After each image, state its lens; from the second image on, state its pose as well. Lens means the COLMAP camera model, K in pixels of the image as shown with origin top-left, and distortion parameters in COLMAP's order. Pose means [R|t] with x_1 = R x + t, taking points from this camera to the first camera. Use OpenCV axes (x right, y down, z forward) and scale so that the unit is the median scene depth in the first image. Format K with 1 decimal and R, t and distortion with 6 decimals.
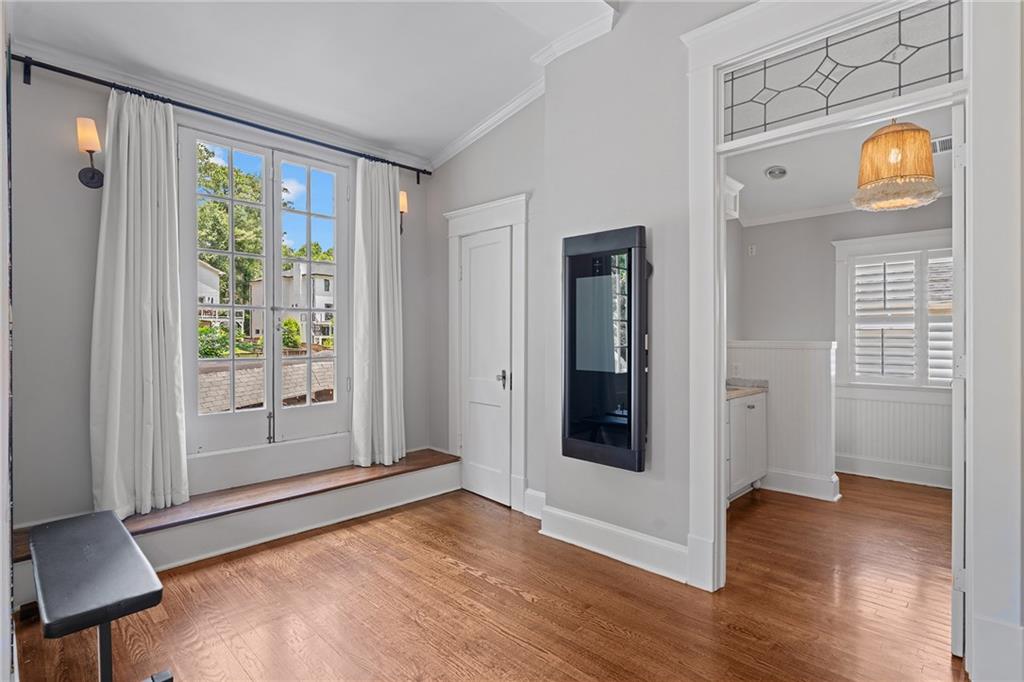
lens RADIAL K [[496.4, 0, 511.3], [0, 496.4, 333.1], [0, 0, 1]] dist [-0.001537, 0.000197]
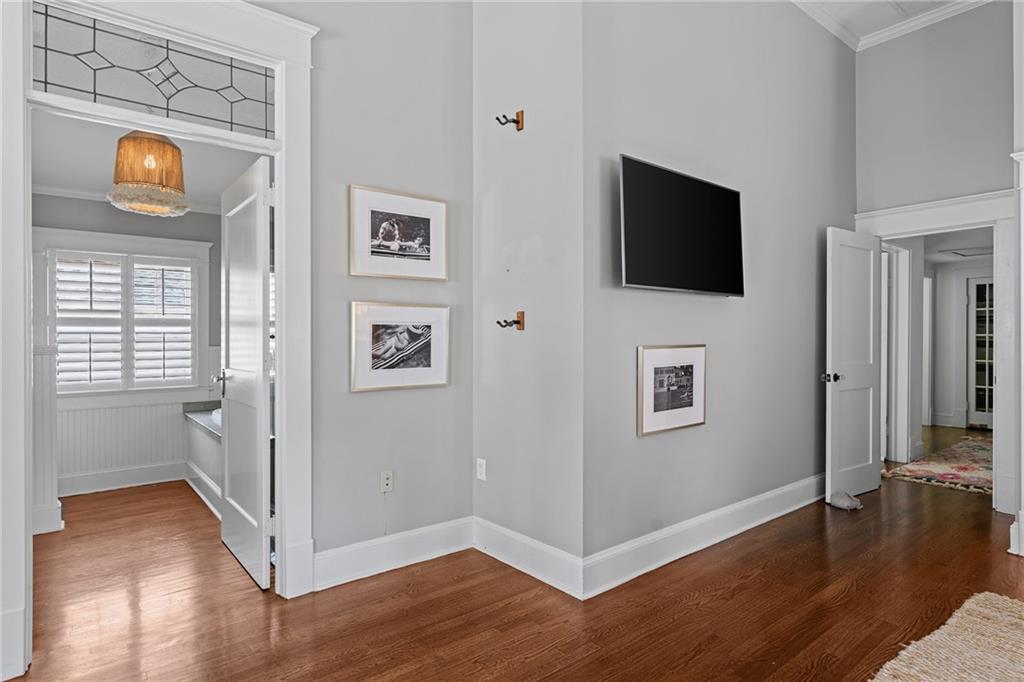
lens RADIAL K [[557.3, 0, 511.4], [0, 557.3, 337.5], [0, 0, 1]] dist [0.001469, 0.000010]
pose [[0.124433, -0.001937, 0.992226, -0.215548], [0.001428, 0.999997, 0.001773, 0.002039], [-0.992227, 0.001196, 0.124436, 0.095337]]
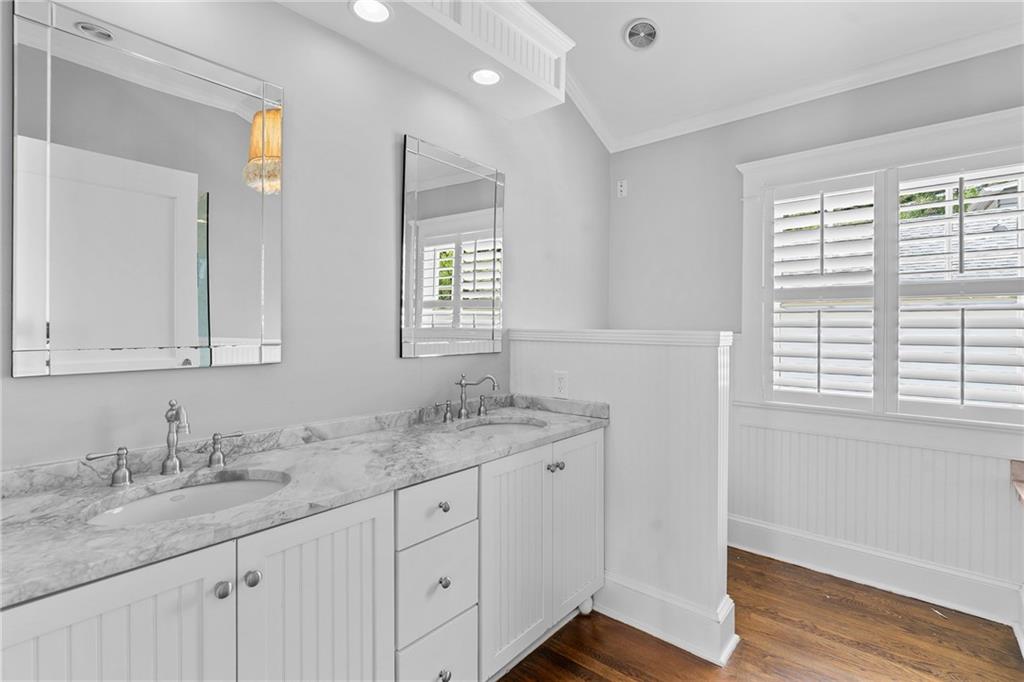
lens RADIAL K [[467.9, 0, 507.3], [0, 467.9, 328.1], [0, 0, 1]] dist [-0.005888, 0.000842]
pose [[0.998177, 0.002167, 0.060323, 0.407156], [-0.002452, 0.999986, 0.004648, 0.012969], [-0.060312, -0.004788, 0.998168, 0.551269]]
